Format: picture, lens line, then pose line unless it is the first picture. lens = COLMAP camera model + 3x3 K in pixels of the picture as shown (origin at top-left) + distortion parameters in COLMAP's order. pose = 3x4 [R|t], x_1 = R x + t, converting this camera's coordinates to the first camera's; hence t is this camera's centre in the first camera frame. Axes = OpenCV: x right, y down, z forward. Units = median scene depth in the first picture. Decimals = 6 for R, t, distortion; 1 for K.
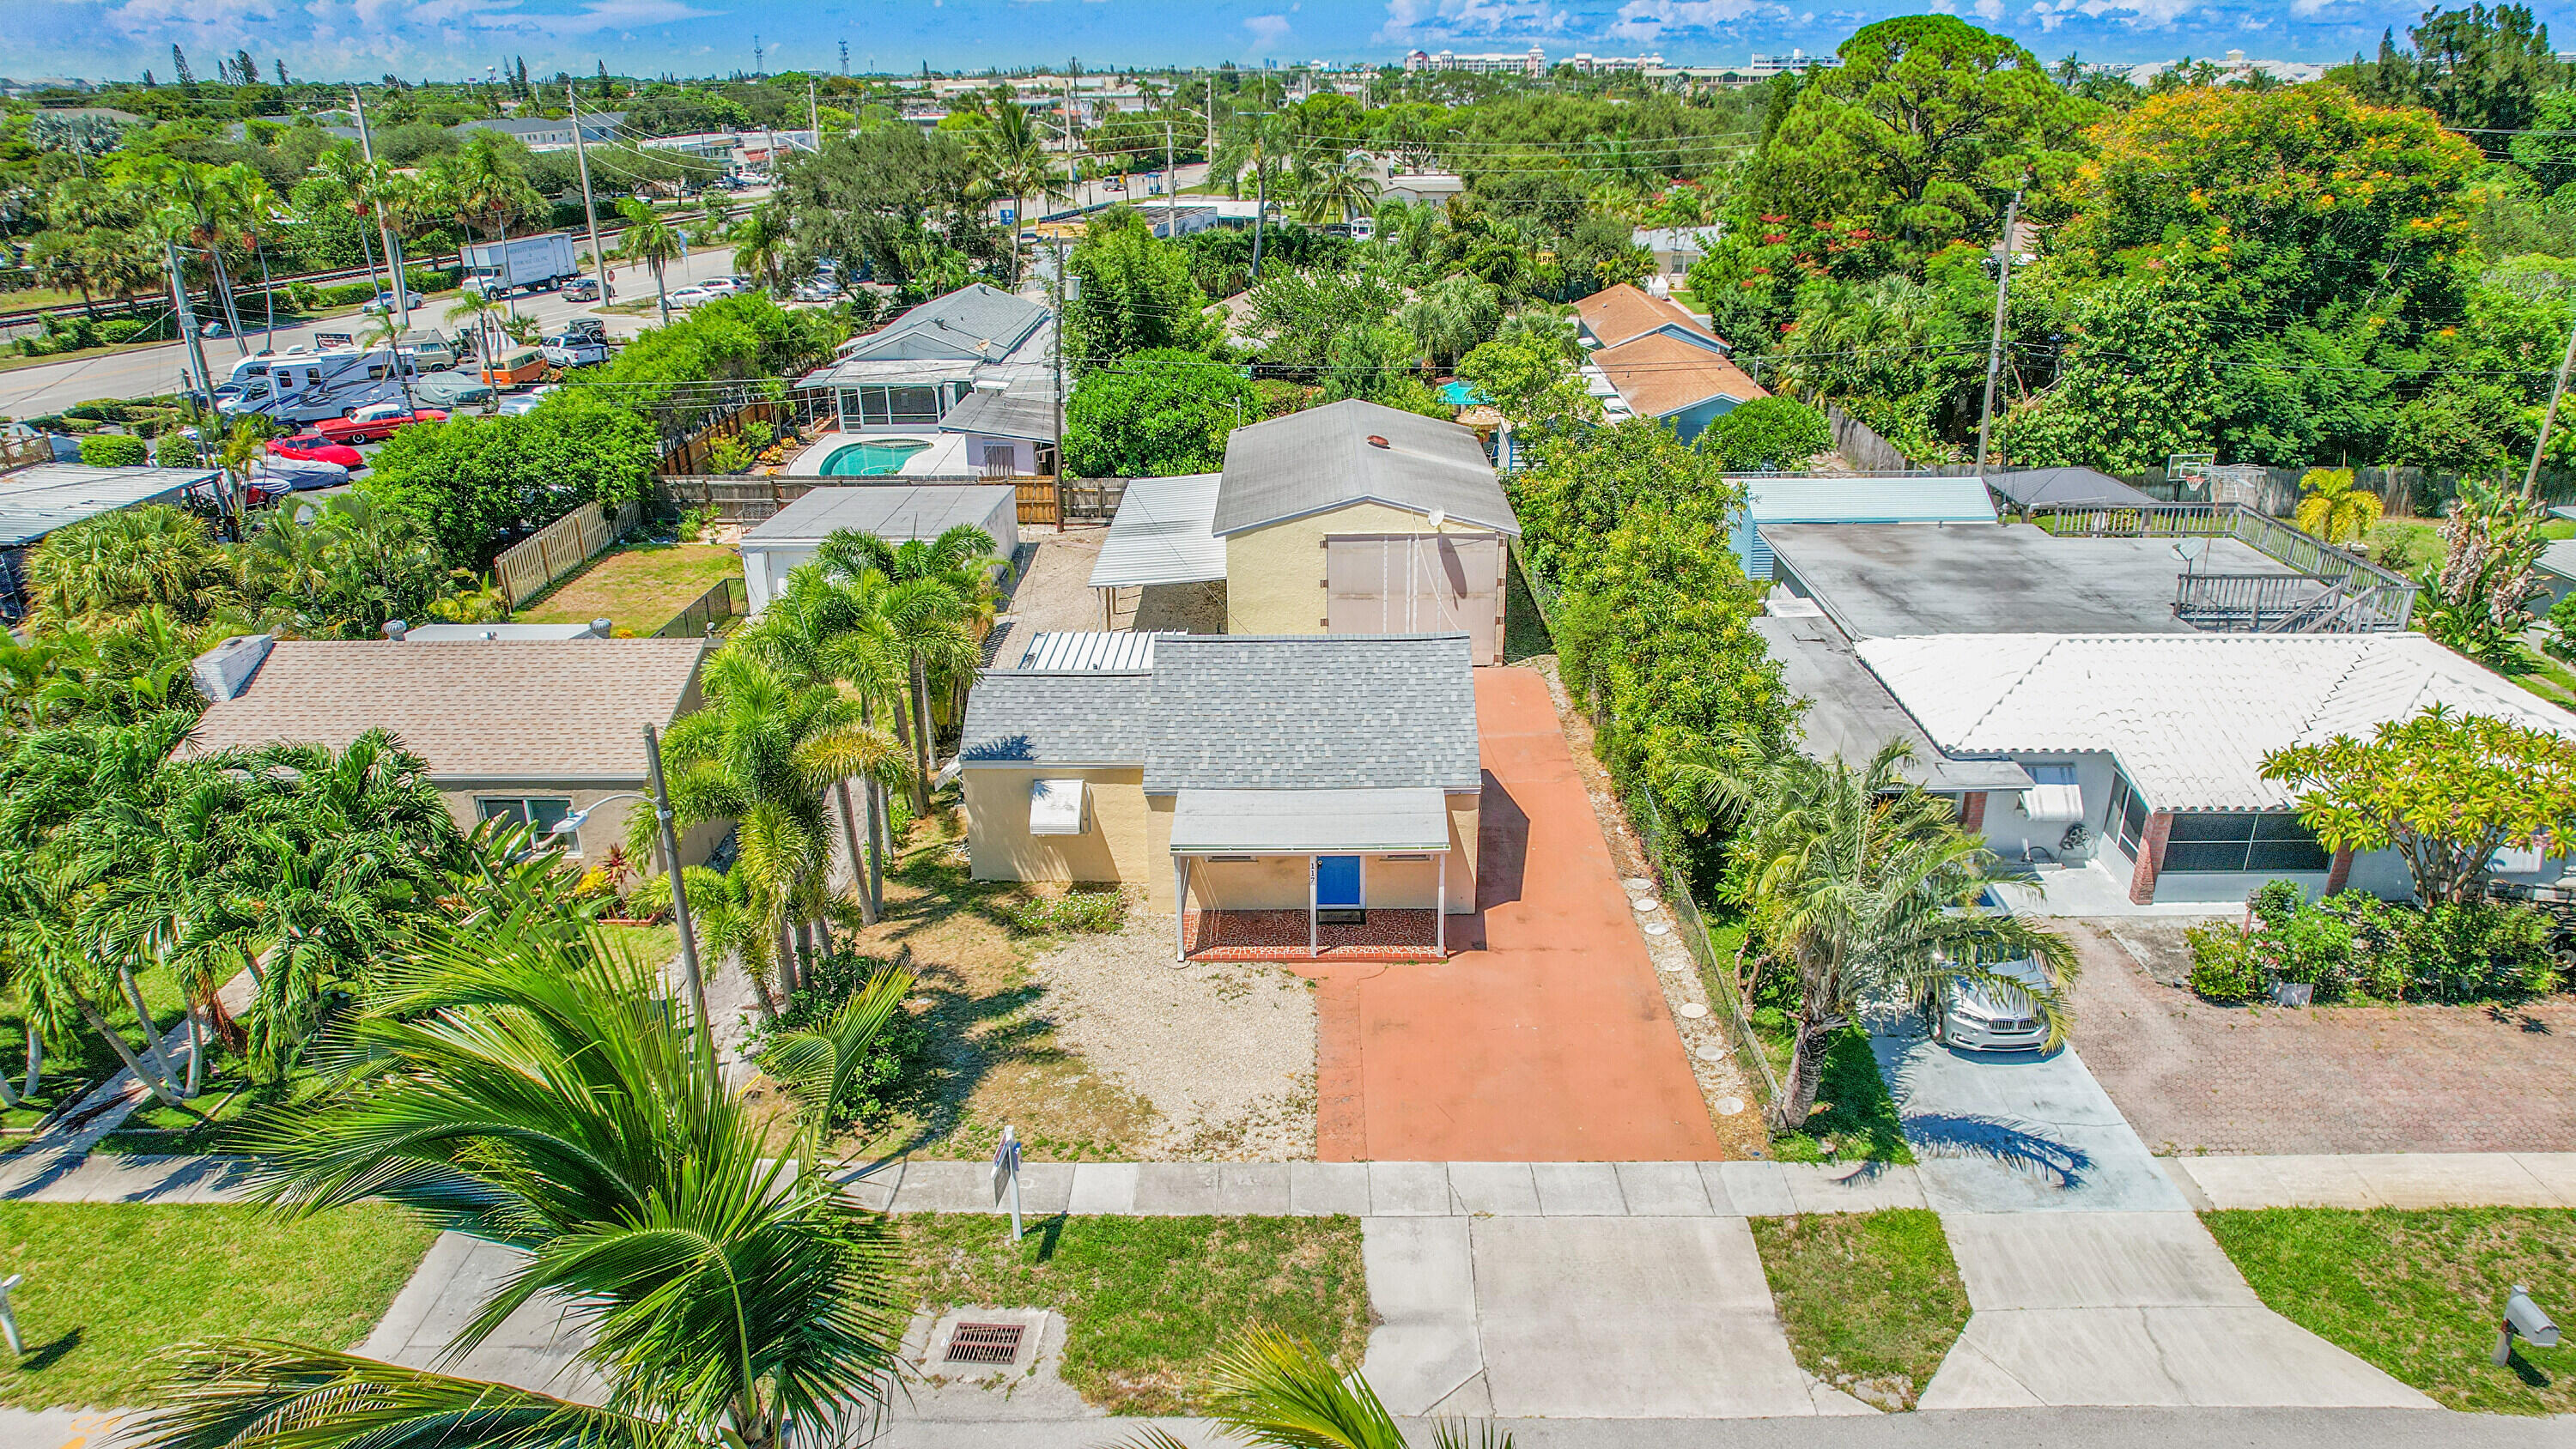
lens RADIAL K [[1685.4, 0, 1277.6], [0, 1685.4, 731.4], [0, 0, 1]] dist [-0.056372, 0.041306]
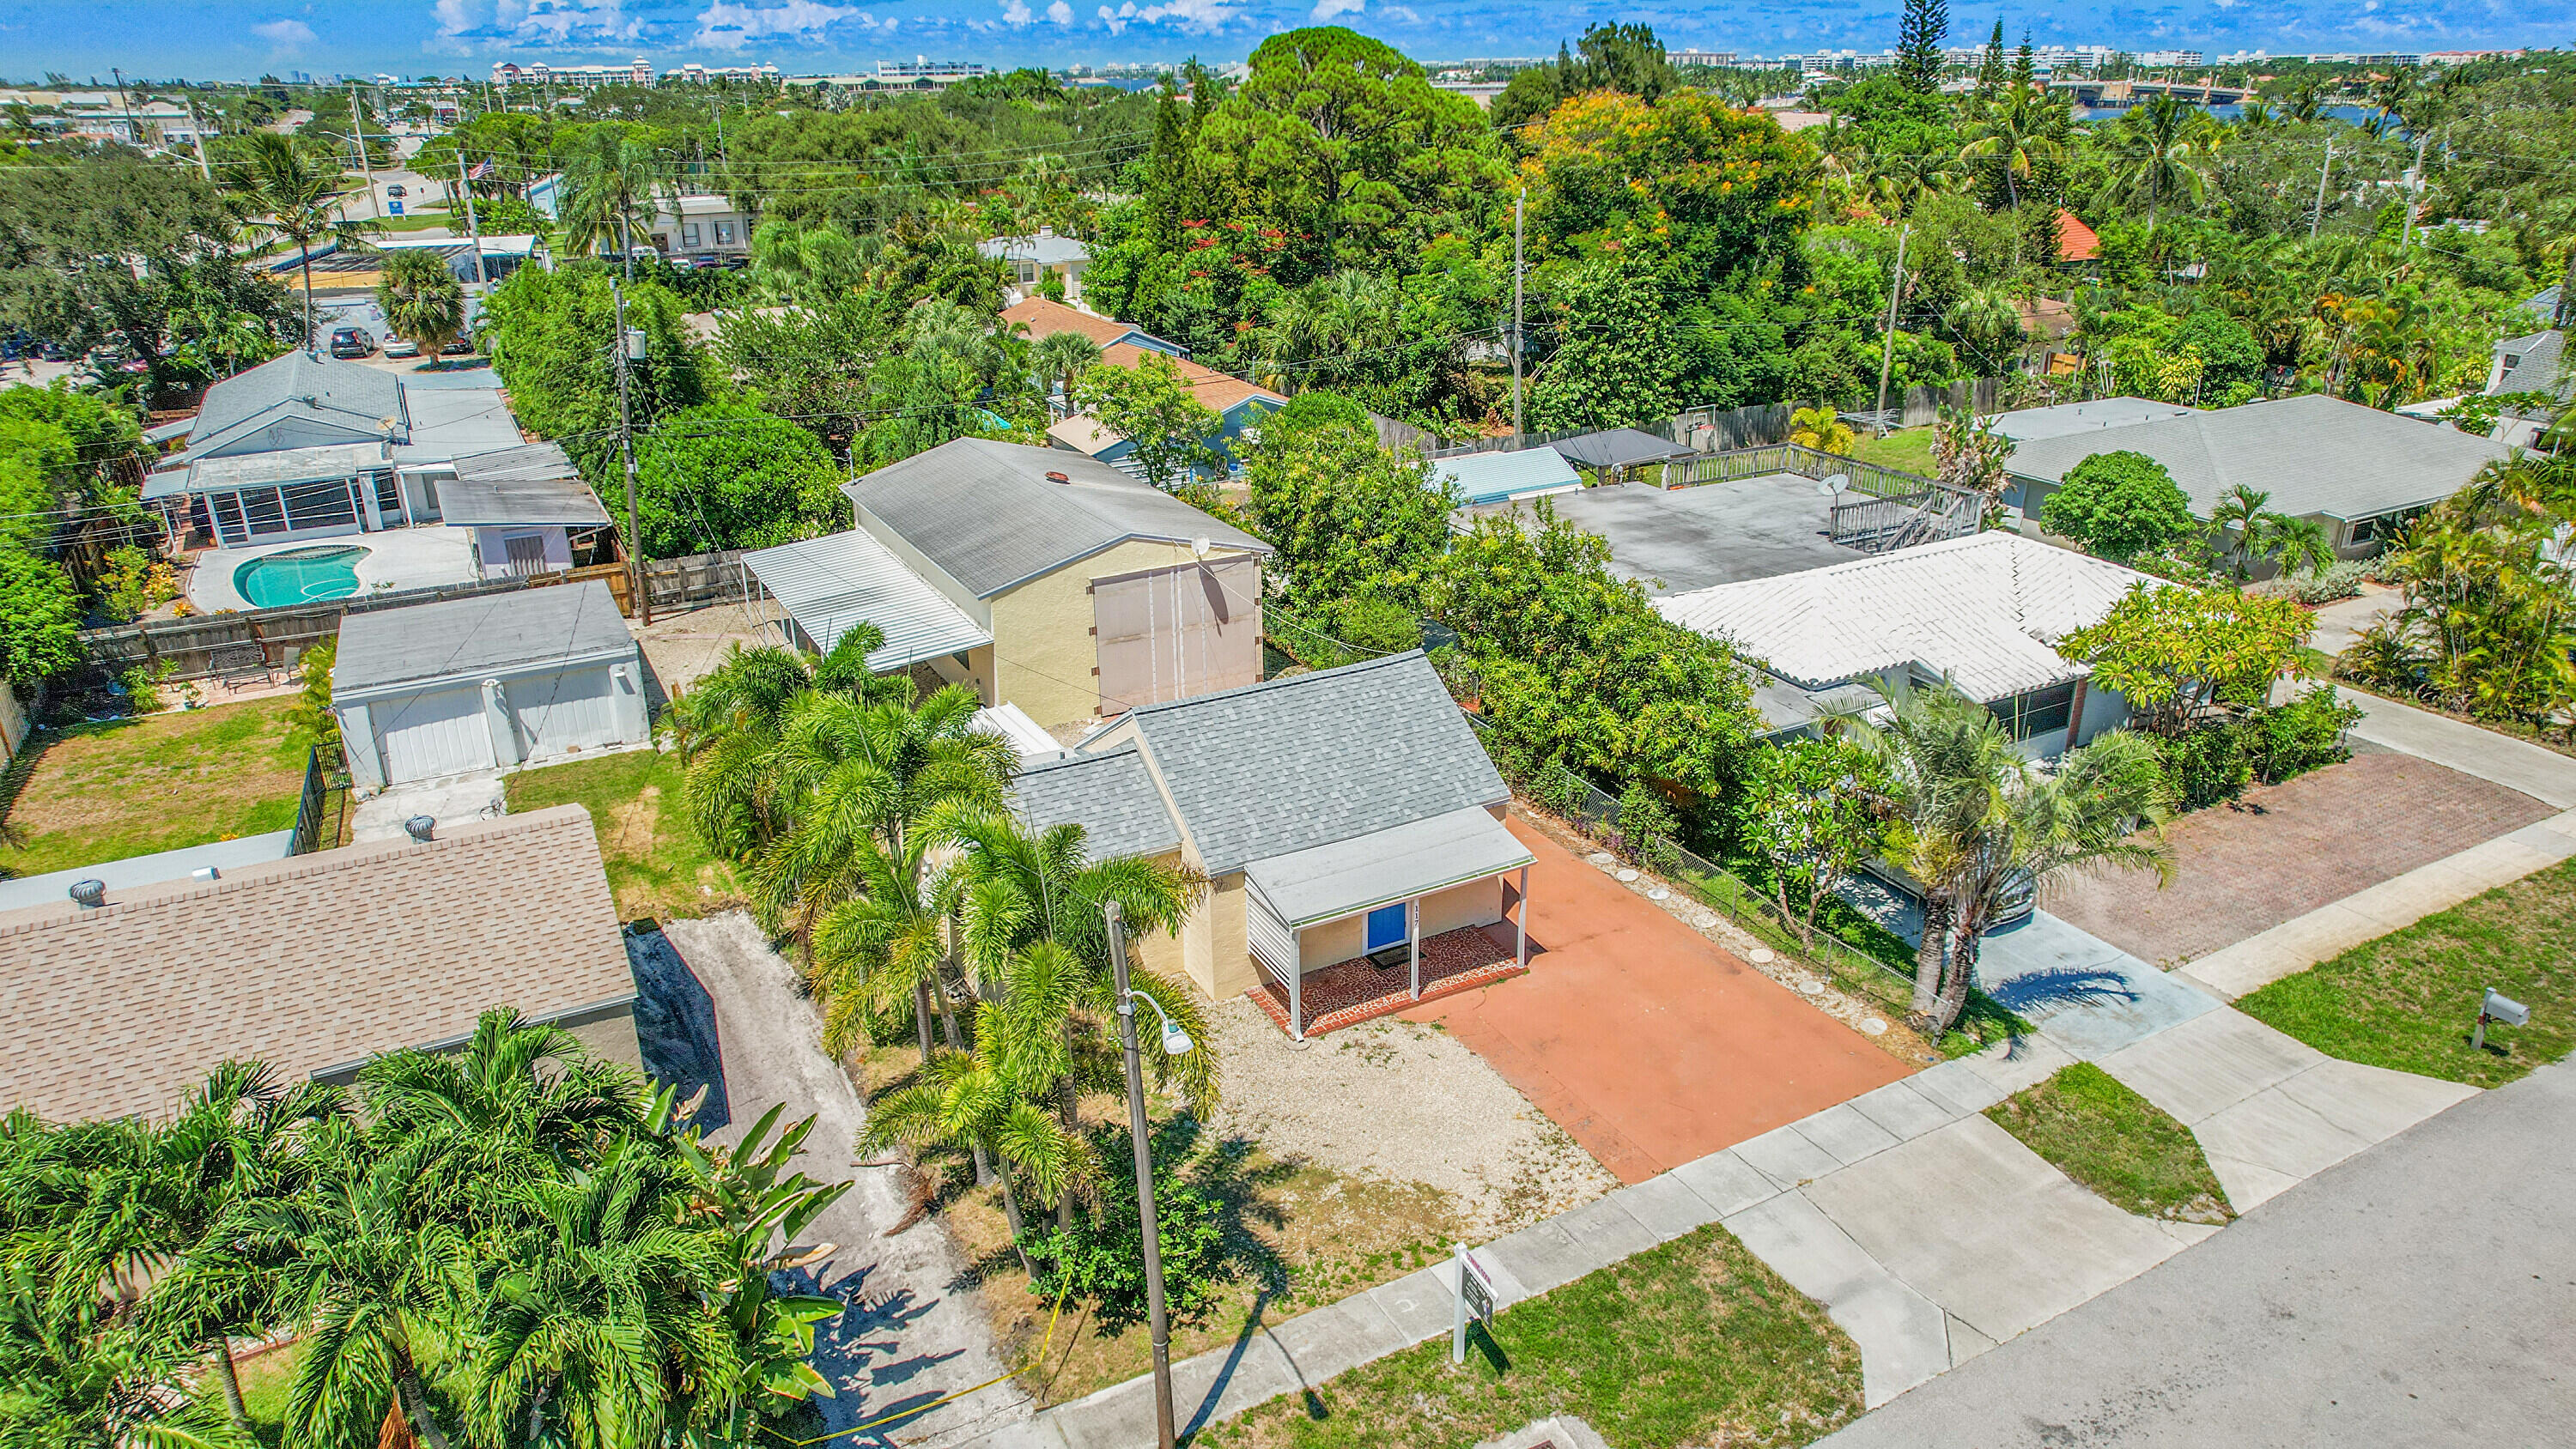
lens RADIAL K [[1685.4, 0, 1298.8], [0, 1685.4, 732.1], [0, 0, 1]] dist [-0.056372, 0.041306]
pose [[0.868840, -0.183358, 0.459888, -0.257283], [0.184754, 0.981869, 0.042426, -0.040928], [-0.459328, 0.048105, 0.886963, 0.087575]]
